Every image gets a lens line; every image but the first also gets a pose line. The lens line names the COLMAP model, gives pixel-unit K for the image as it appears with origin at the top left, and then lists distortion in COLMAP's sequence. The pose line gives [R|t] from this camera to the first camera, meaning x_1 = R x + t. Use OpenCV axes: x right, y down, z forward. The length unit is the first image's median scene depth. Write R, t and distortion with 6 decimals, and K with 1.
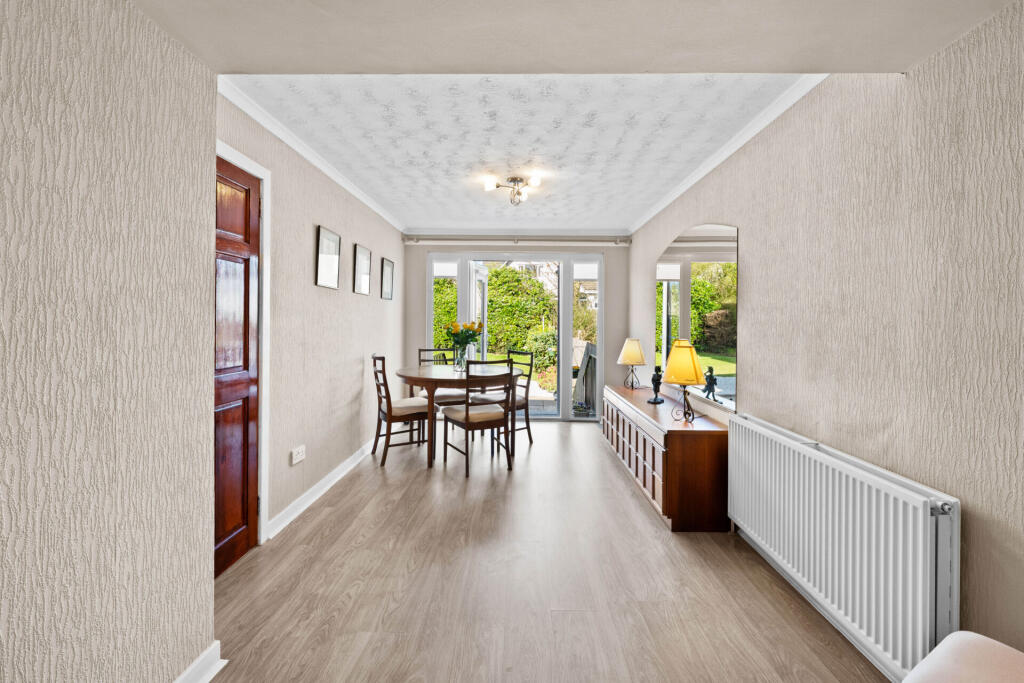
lens RADIAL K [[438.5, 0, 511.8], [0, 438.5, 325.6], [0, 0, 1]] dist [0.012052, 0.000115]
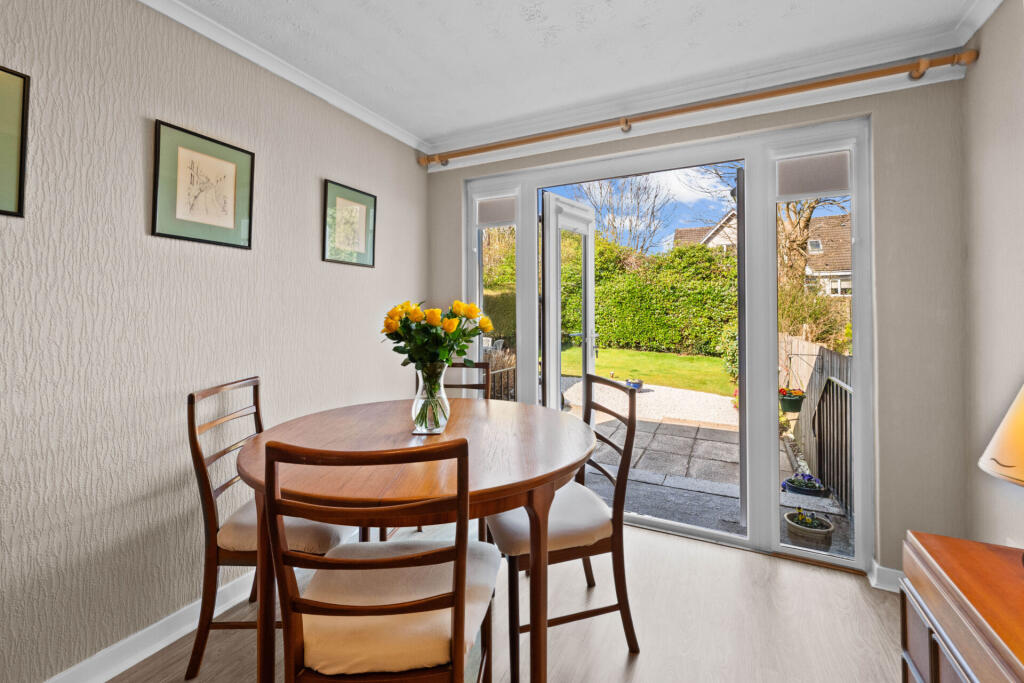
lens RADIAL K [[438.5, 0, 511.8], [0, 438.5, 325.6], [0, 0, 1]] dist [0.012052, 0.000115]
pose [[0.905597, -0.011066, -0.423995, 0.089861], [0.015221, 0.999864, 0.006412, 0.007964], [0.423867, -0.012261, 0.905642, 0.531885]]
